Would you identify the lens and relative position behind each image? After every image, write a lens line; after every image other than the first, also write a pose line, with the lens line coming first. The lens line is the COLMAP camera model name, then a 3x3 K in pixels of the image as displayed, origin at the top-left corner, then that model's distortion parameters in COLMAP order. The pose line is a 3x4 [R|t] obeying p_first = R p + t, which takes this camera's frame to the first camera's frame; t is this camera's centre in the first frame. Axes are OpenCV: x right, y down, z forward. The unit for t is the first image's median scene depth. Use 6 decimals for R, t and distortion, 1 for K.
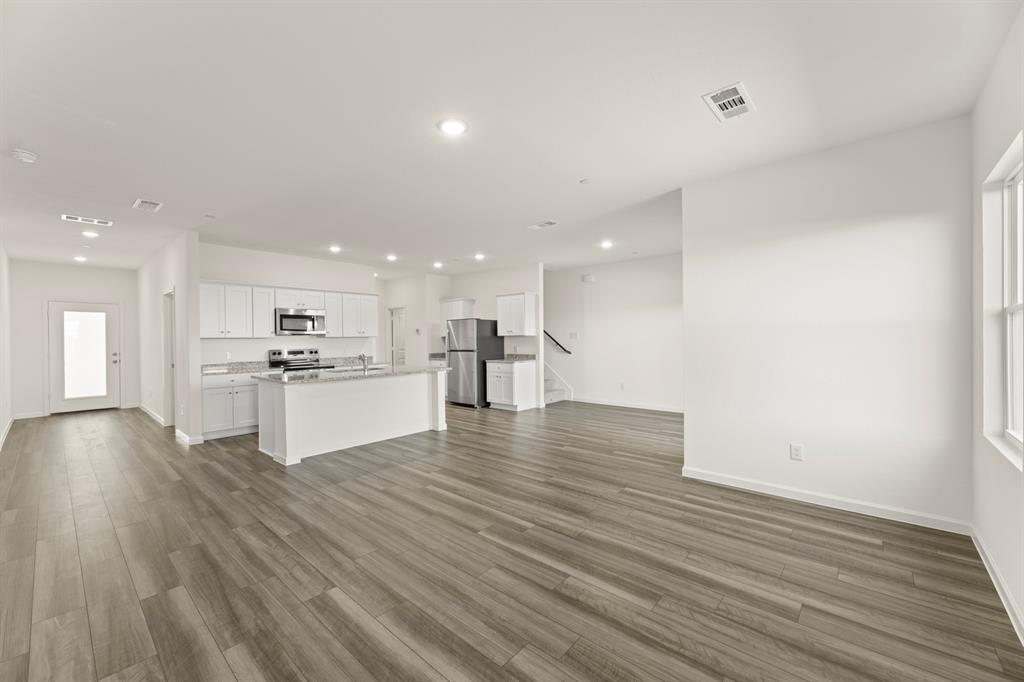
lens RADIAL K [[407.3, 0, 512.0], [0, 407.3, 335.5], [0, 0, 1]] dist [-0.000036, -0.000086]
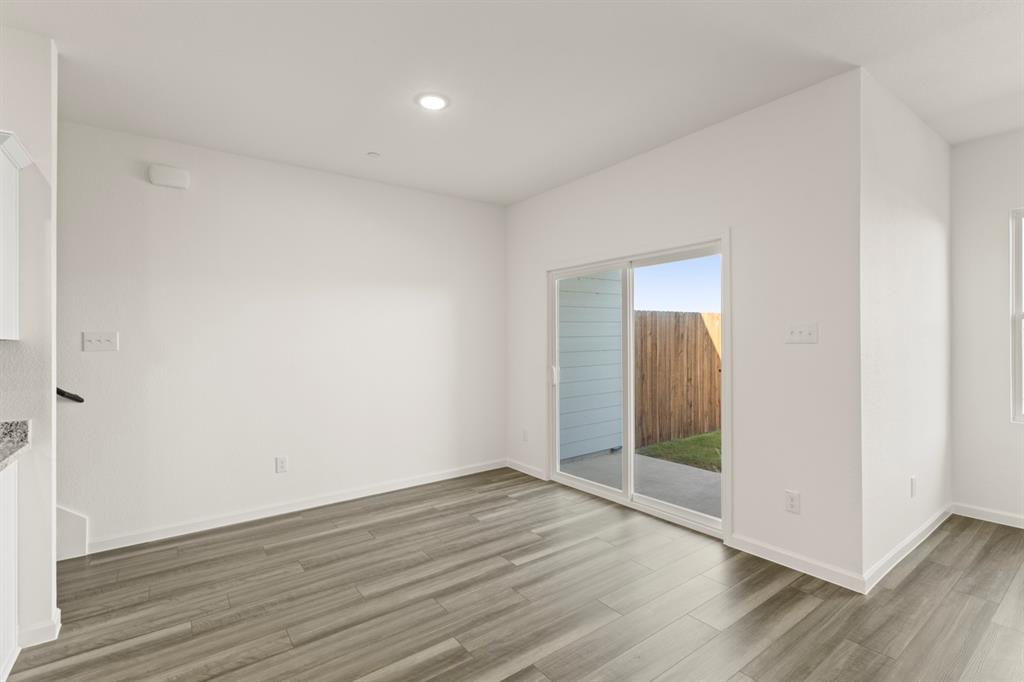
lens RADIAL K [[467.3, 0, 512.0], [0, 467.3, 341.0], [0, 0, 1]] dist [-0.001829, -0.000534]
pose [[0.207783, 0.007328, 0.978147, -0.167677], [0.005053, 0.999951, -0.008565, 0.004703], [-0.978162, 0.006723, 0.207736, 0.766996]]
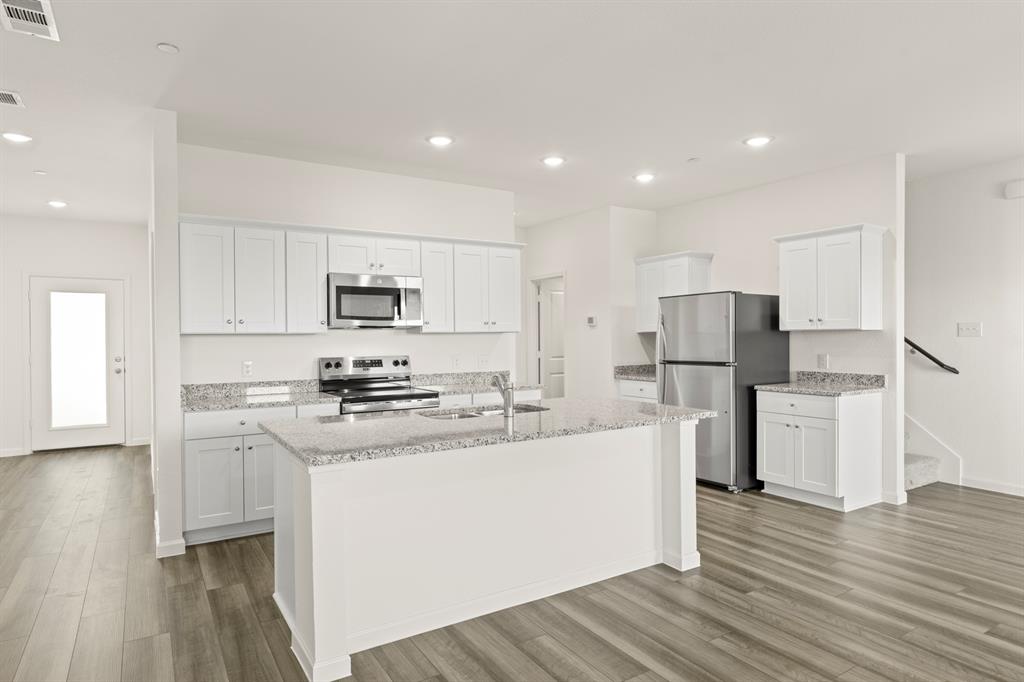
lens RADIAL K [[595.1, 0, 512.0], [0, 595.1, 341.0], [0, 0, 1]] dist [-0.002754, -0.000779]
pose [[0.957900, 0.005769, -0.287044, -0.151887], [-0.001022, 0.999860, 0.016685, 0.001900], [0.287100, -0.015690, 0.957772, 0.352413]]
